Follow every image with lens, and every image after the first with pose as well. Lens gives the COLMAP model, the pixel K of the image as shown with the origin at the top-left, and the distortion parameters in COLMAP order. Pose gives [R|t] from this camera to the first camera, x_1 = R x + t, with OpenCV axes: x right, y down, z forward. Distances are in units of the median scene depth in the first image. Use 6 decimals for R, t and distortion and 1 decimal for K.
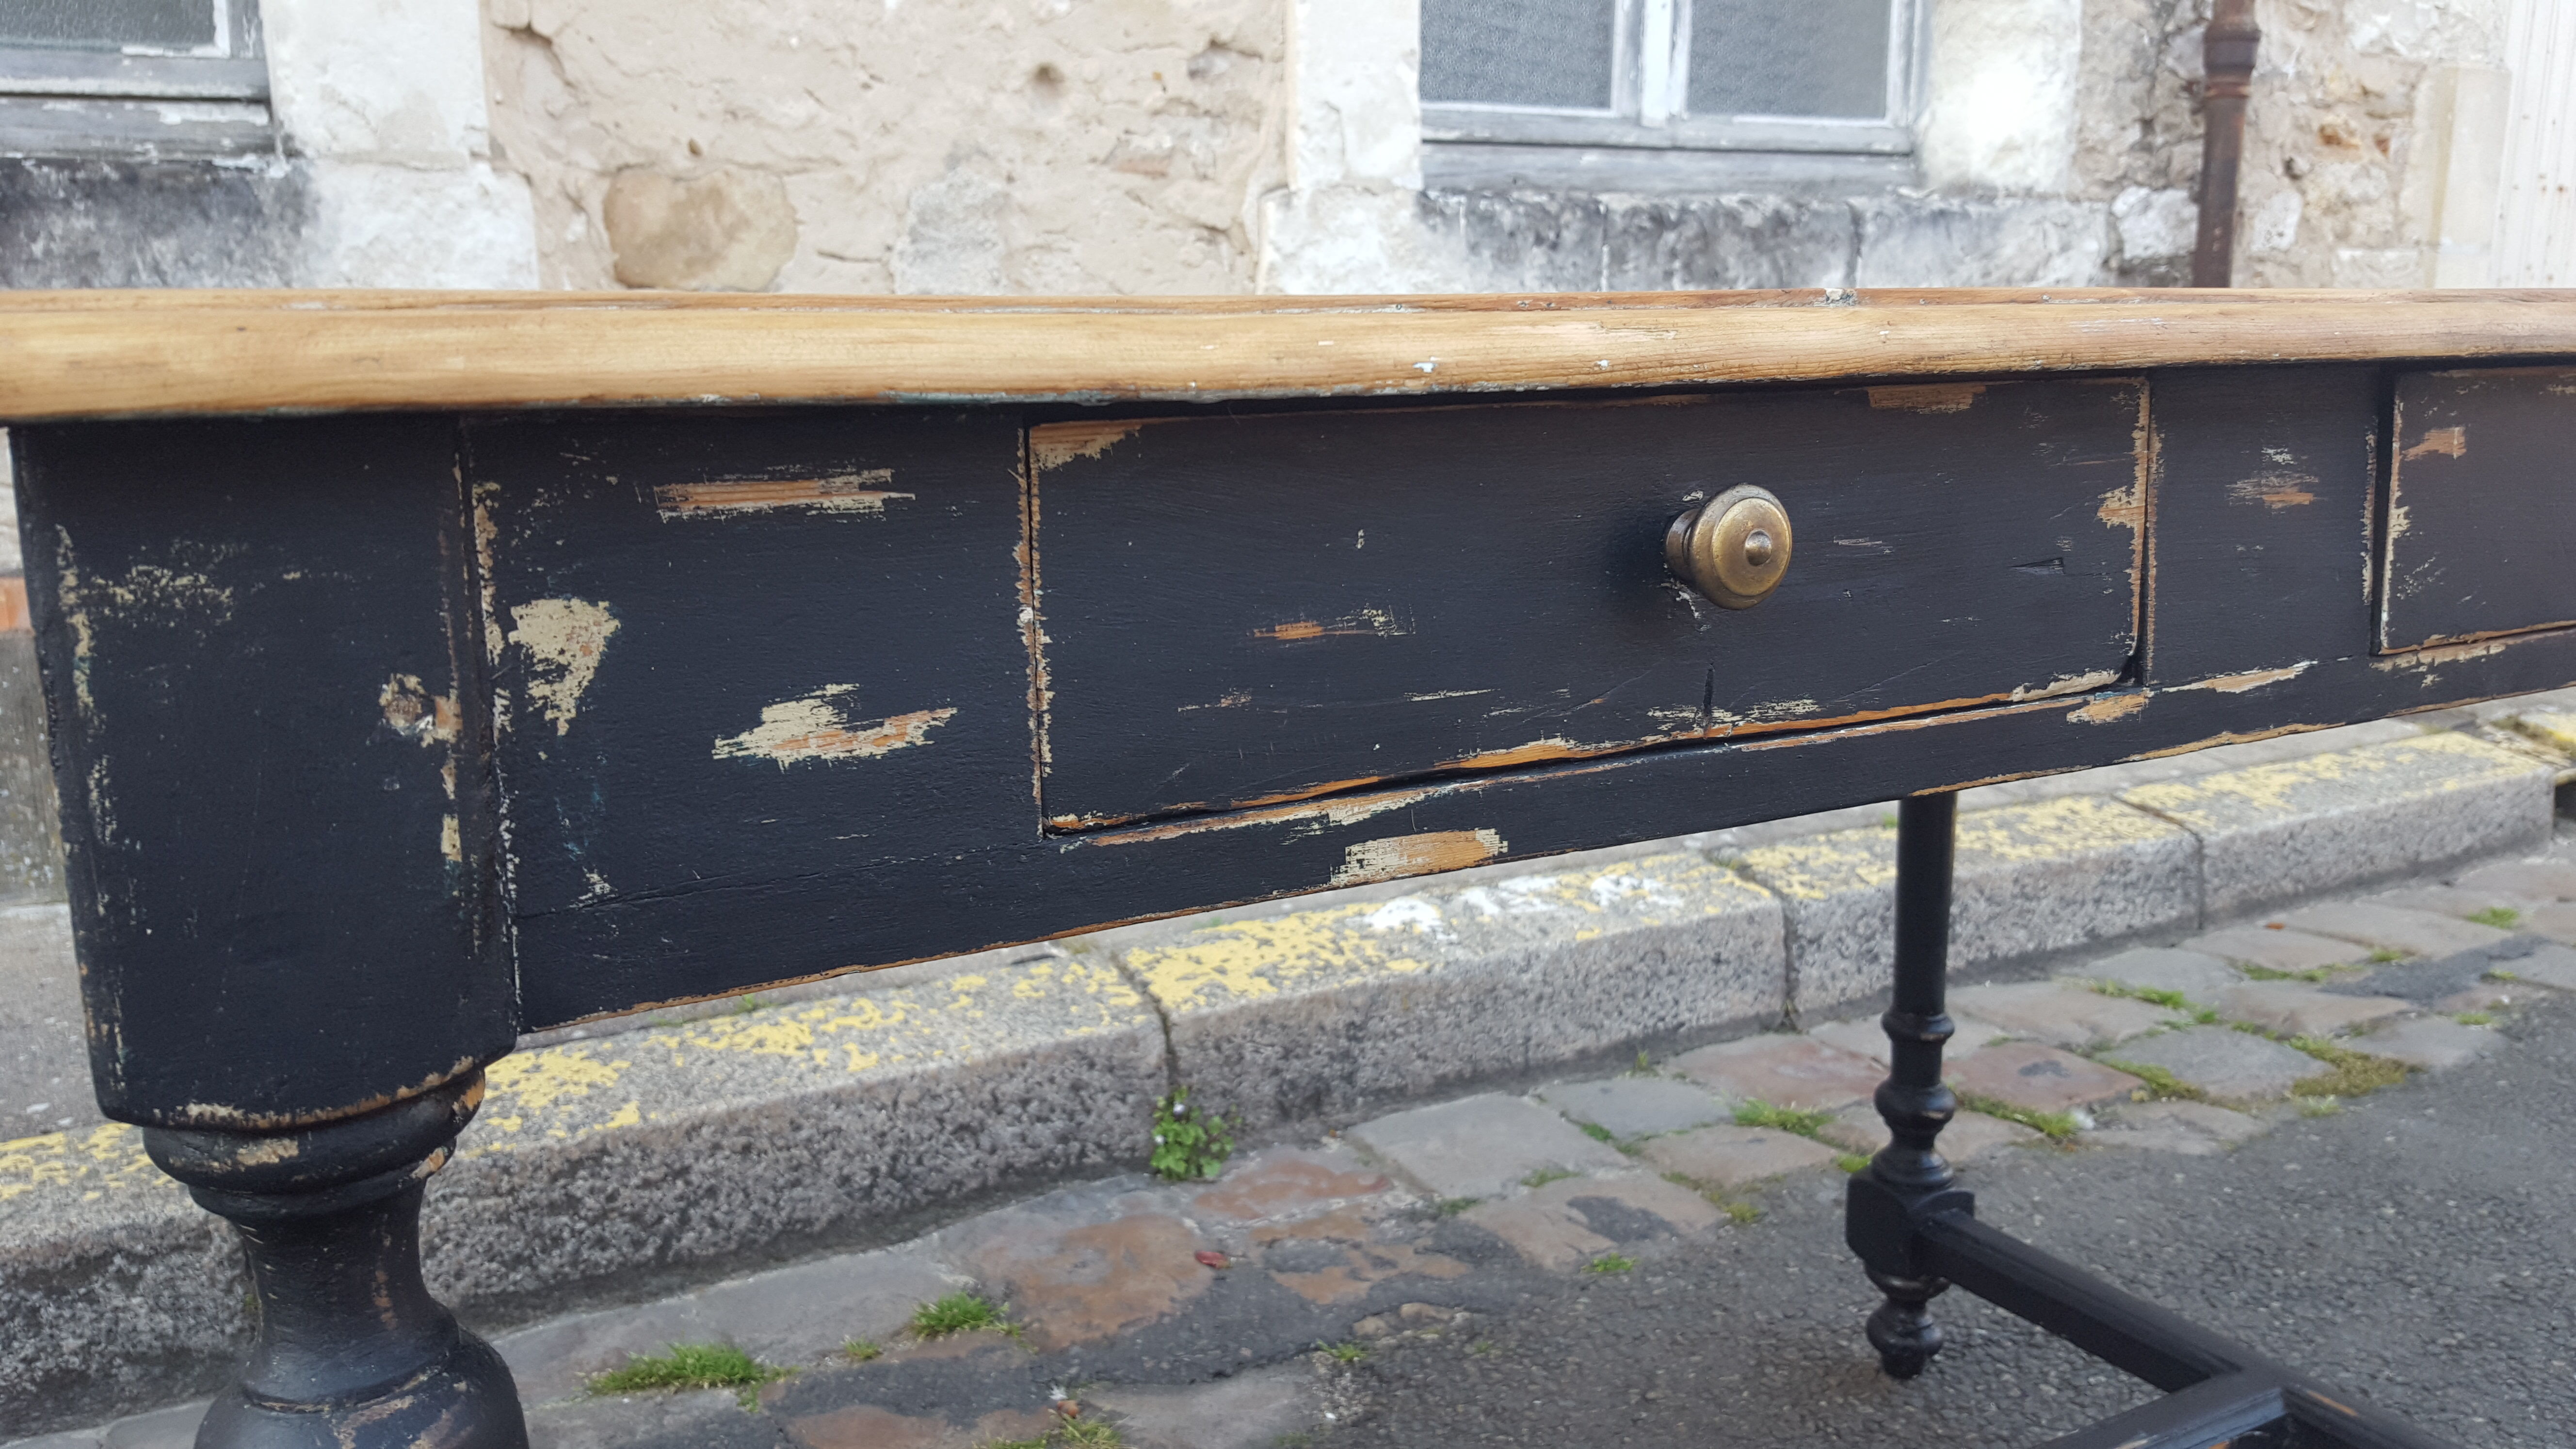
lens RADIAL K [[1976.6, 0, 1294.8], [0, 1976.6, 803.9], [0, 0, 1]] dist [0.148536, -0.330332]
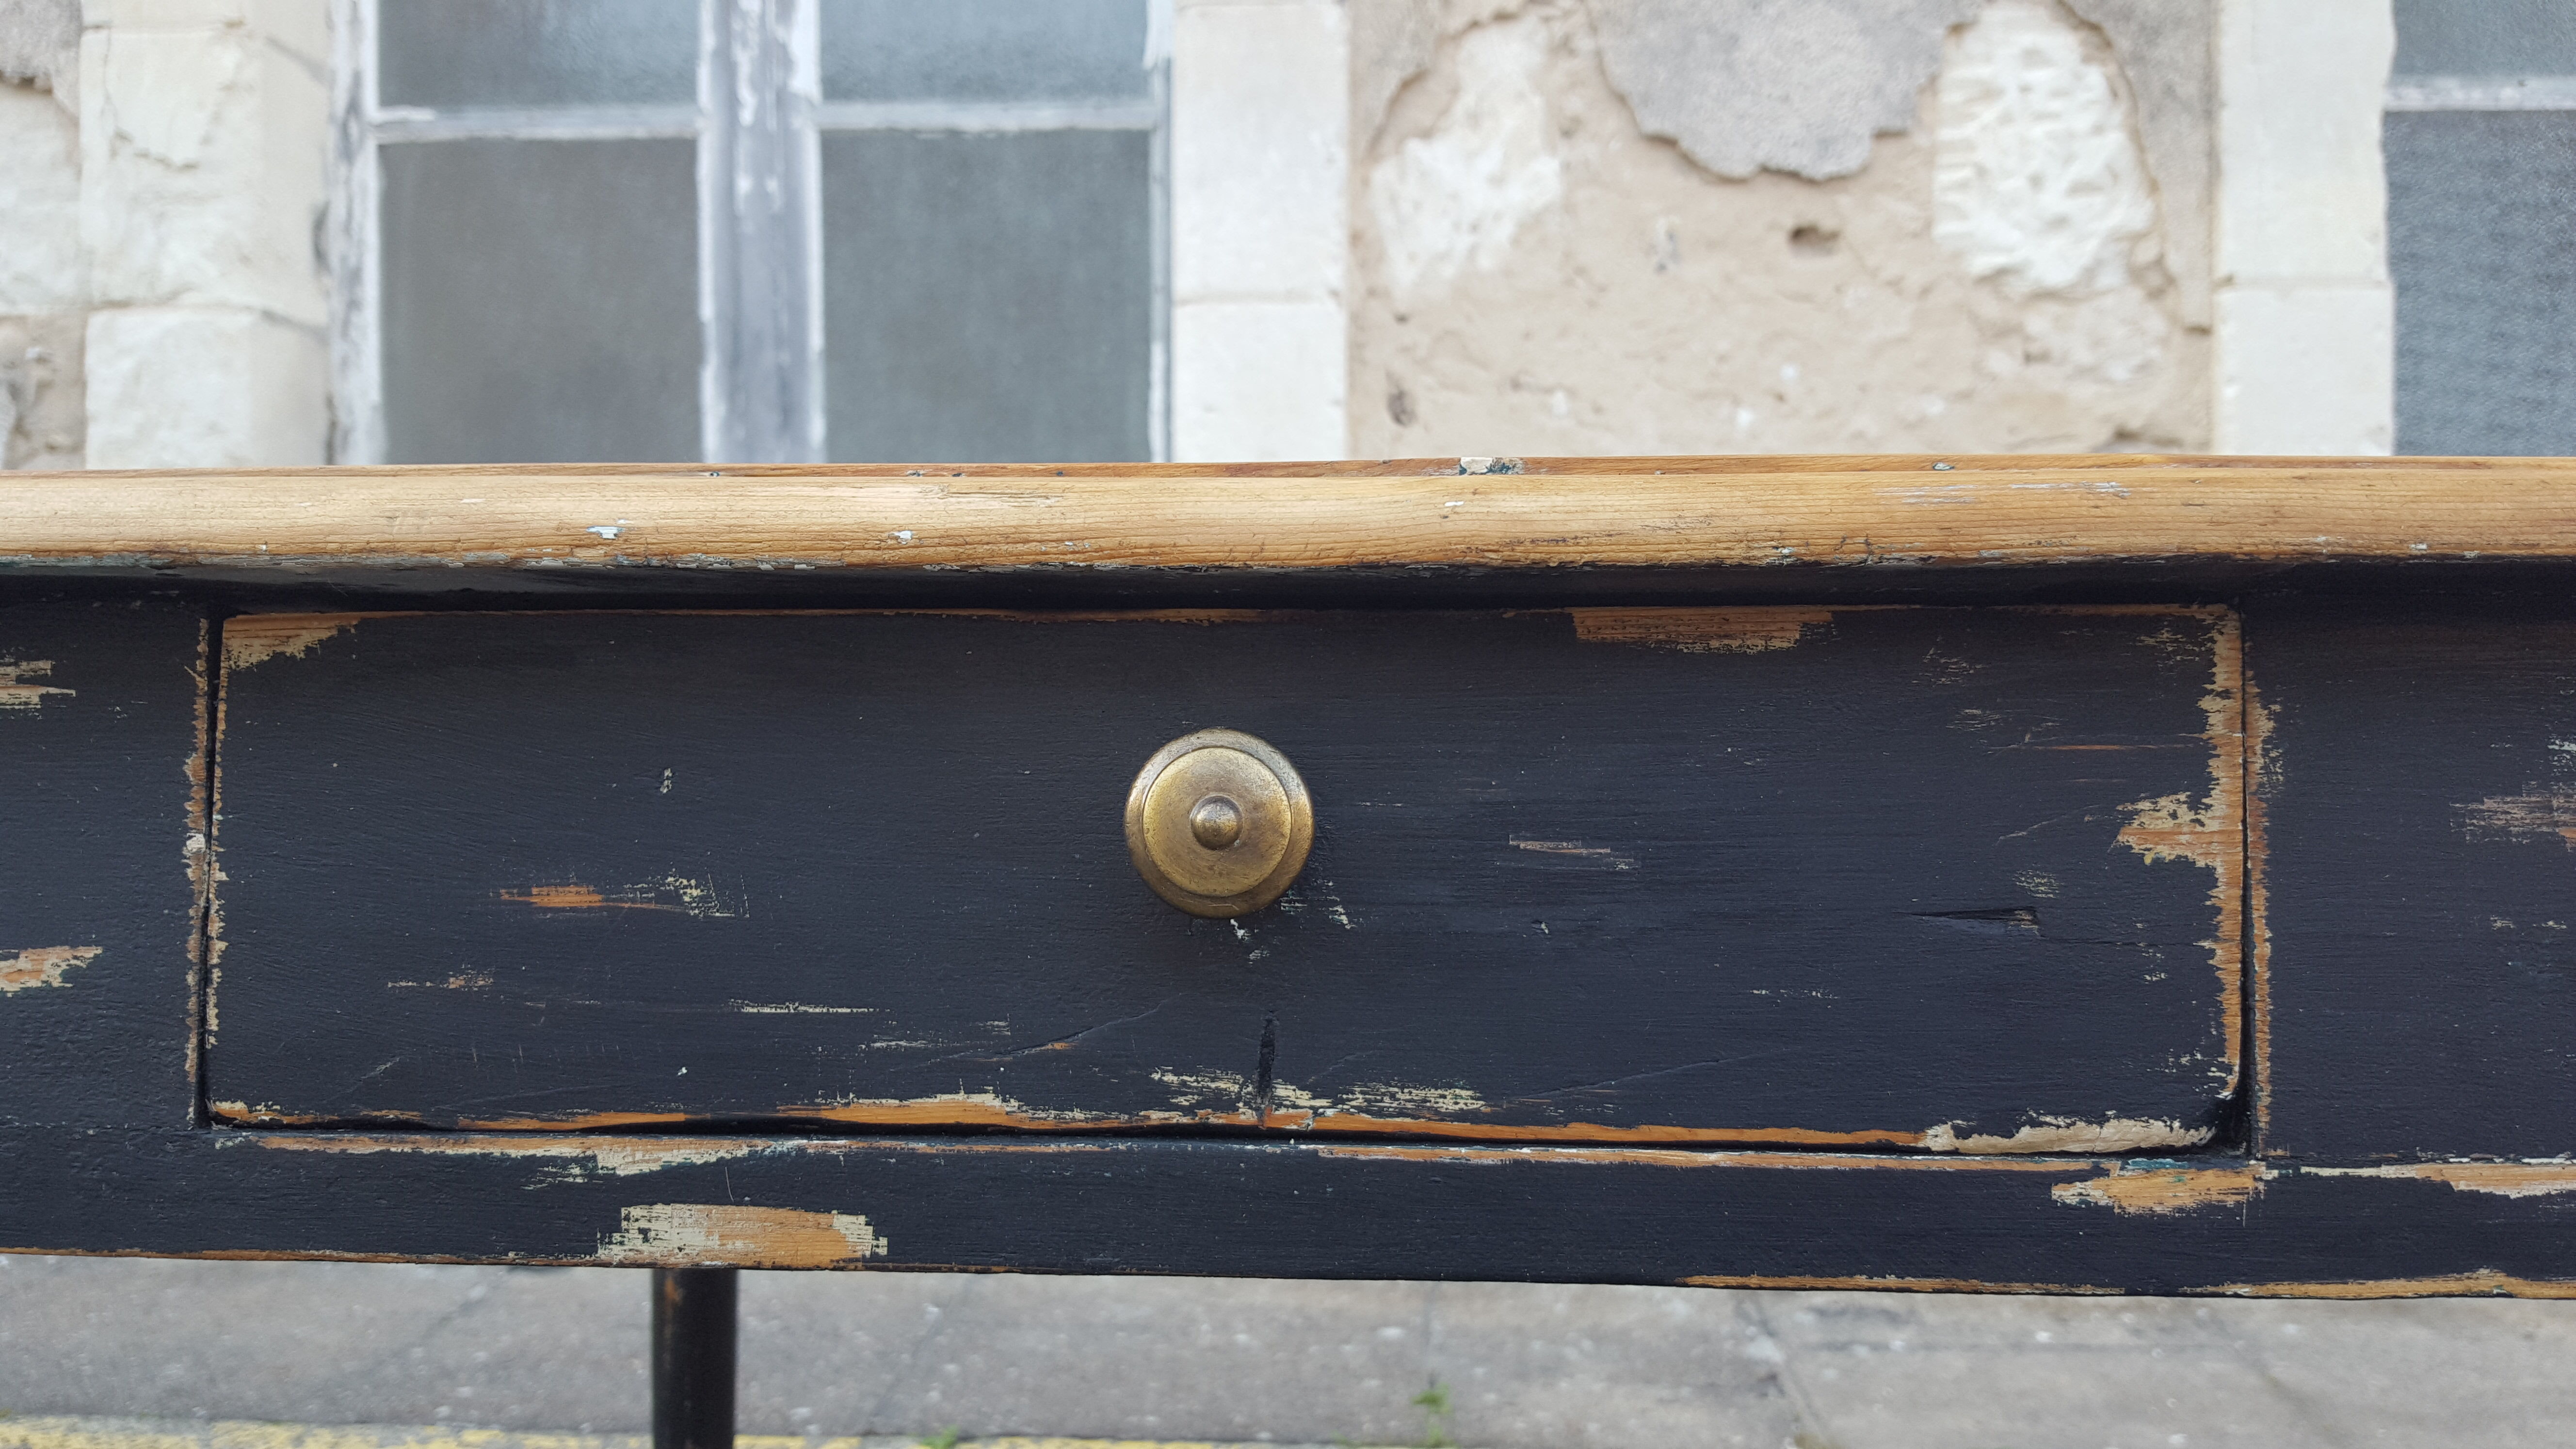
lens RADIAL K [[1976.6, 0, 1294.8], [0, 1976.6, 803.9], [0, 0, 1]] dist [0.148536, -0.330332]
pose [[0.847156, 0.022172, -0.530881, 0.550594], [-0.138426, 0.973837, -0.180223, -0.020683], [0.512995, 0.226165, 0.828061, 0.445629]]
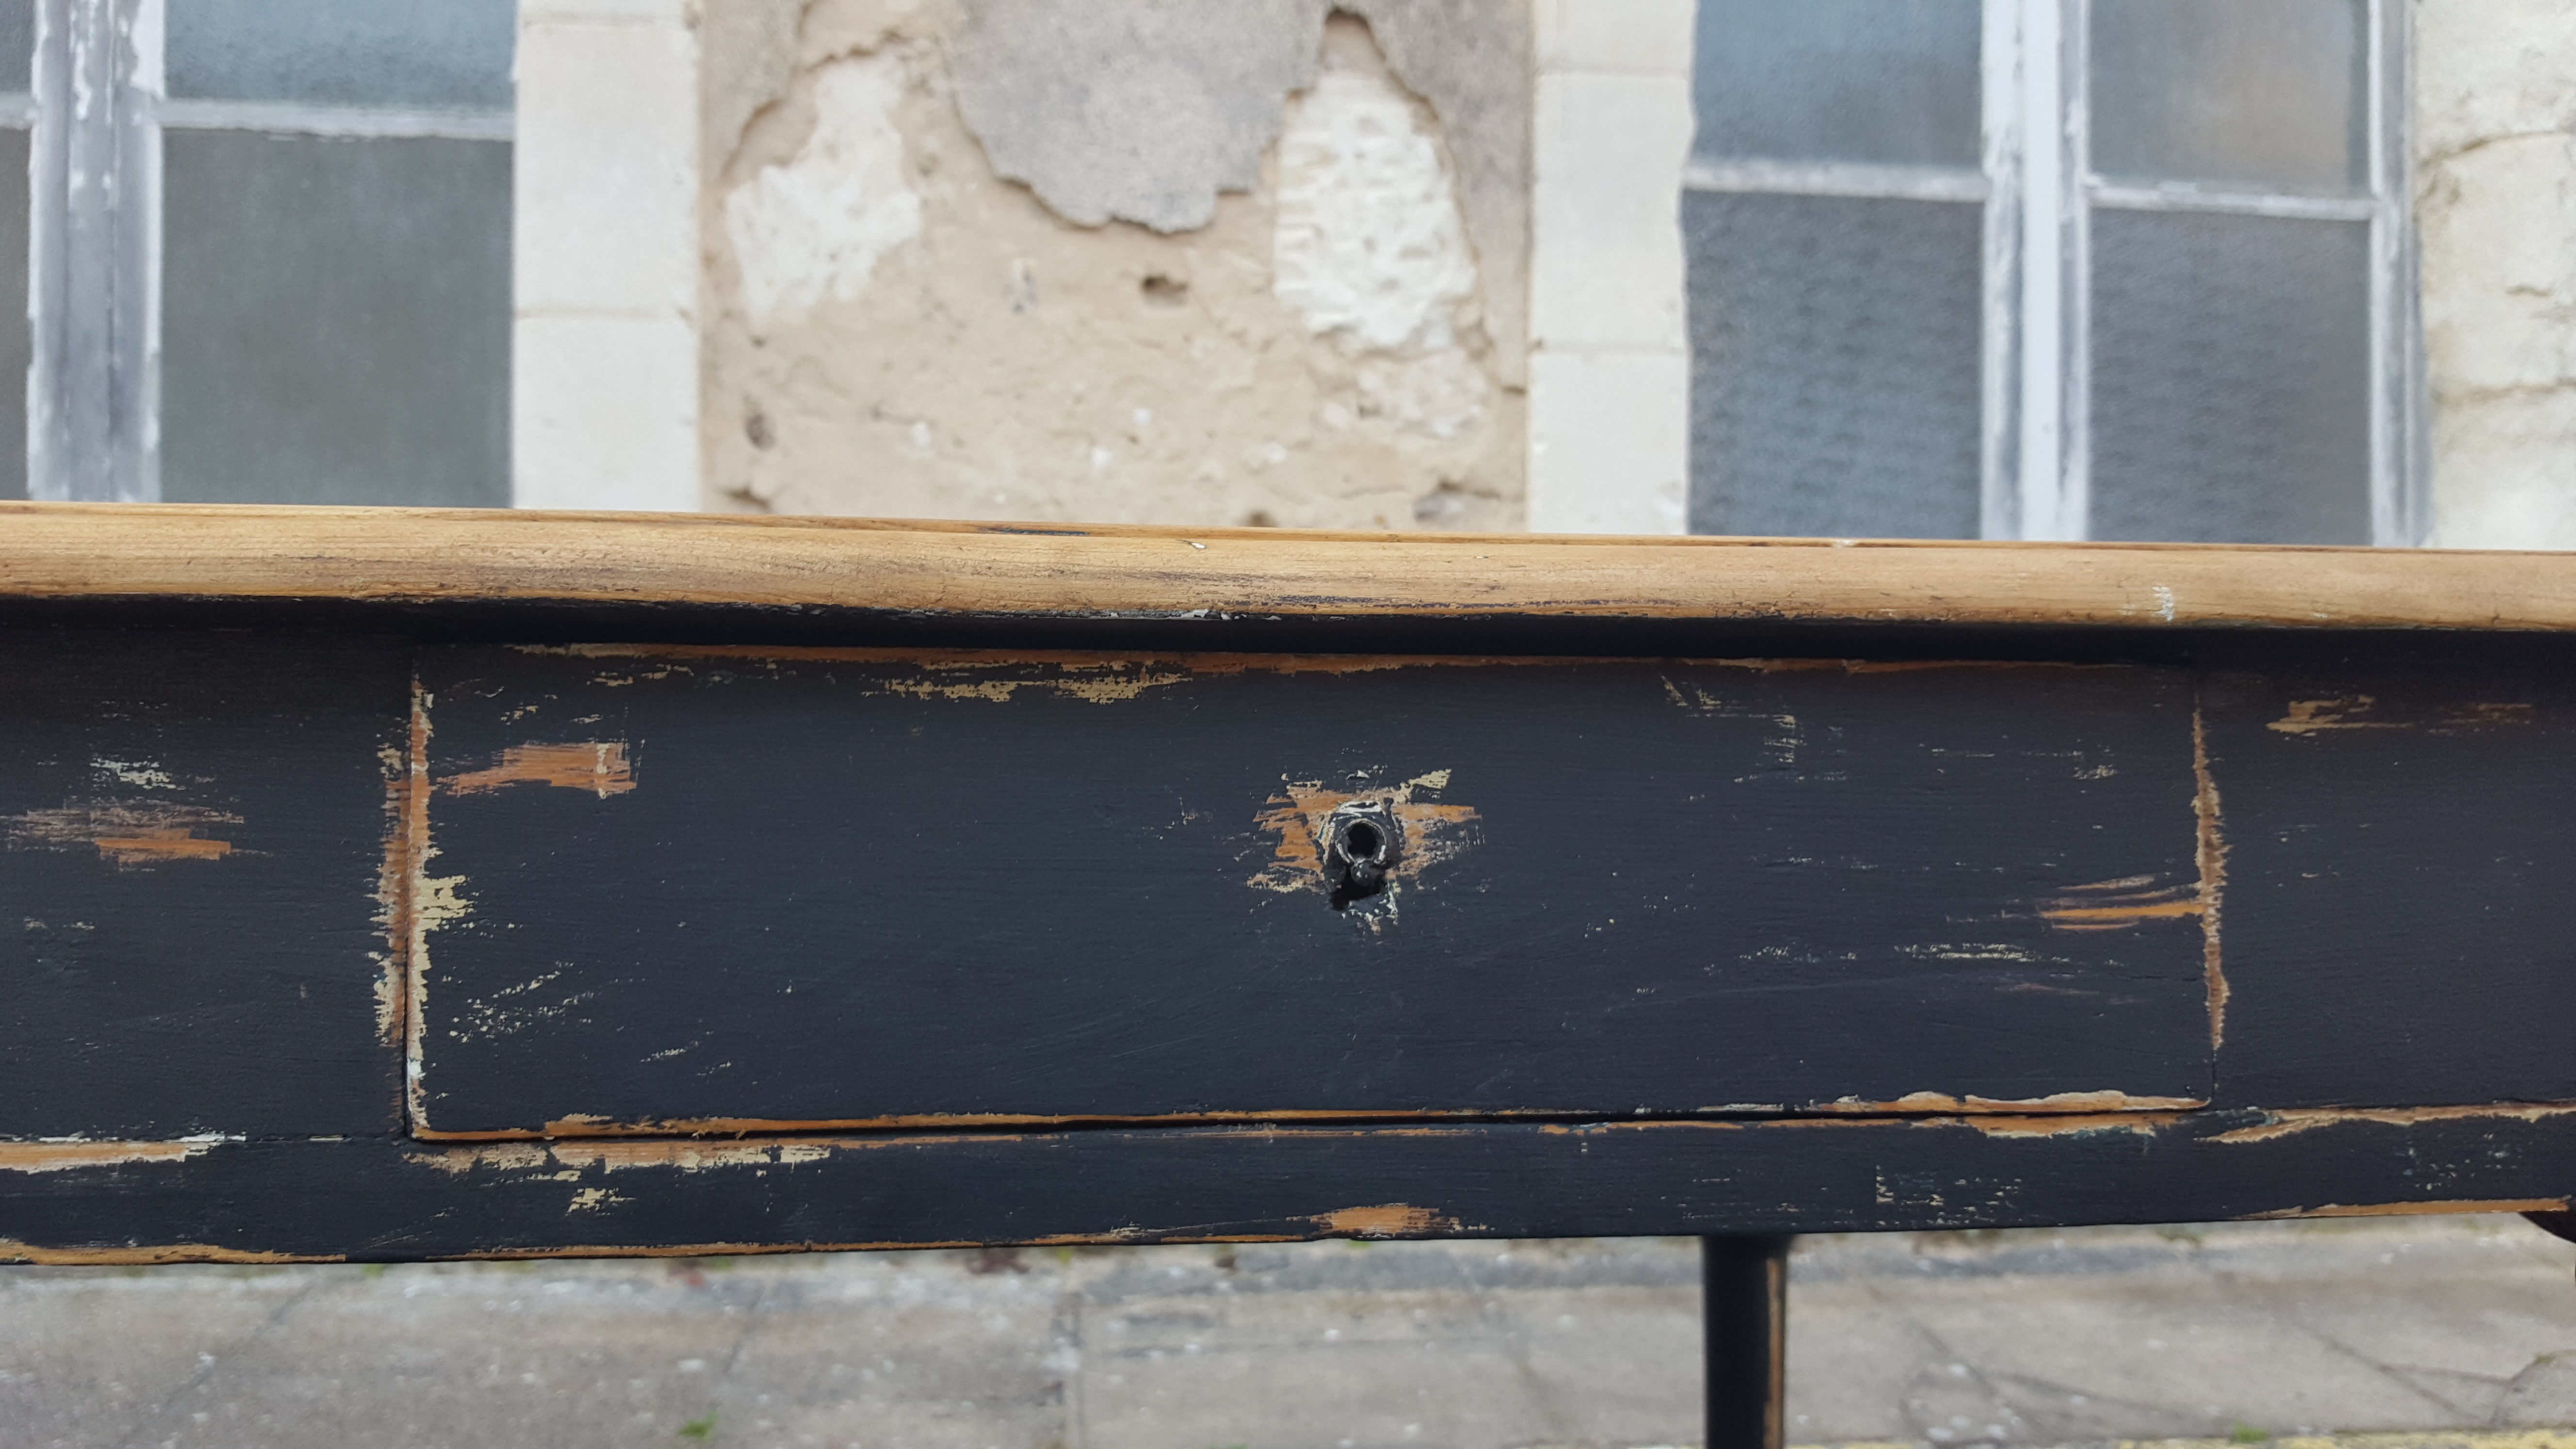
lens RADIAL K [[1972.6, 0, 1286.0], [0, 1972.6, 792.1], [0, 0, 1]] dist [0.170635, -0.330323]
pose [[0.920384, 0.016506, -0.390668, 1.142390], [-0.109932, 0.969733, -0.218019, -0.084912], [0.375245, 0.243608, 0.894341, 0.664474]]
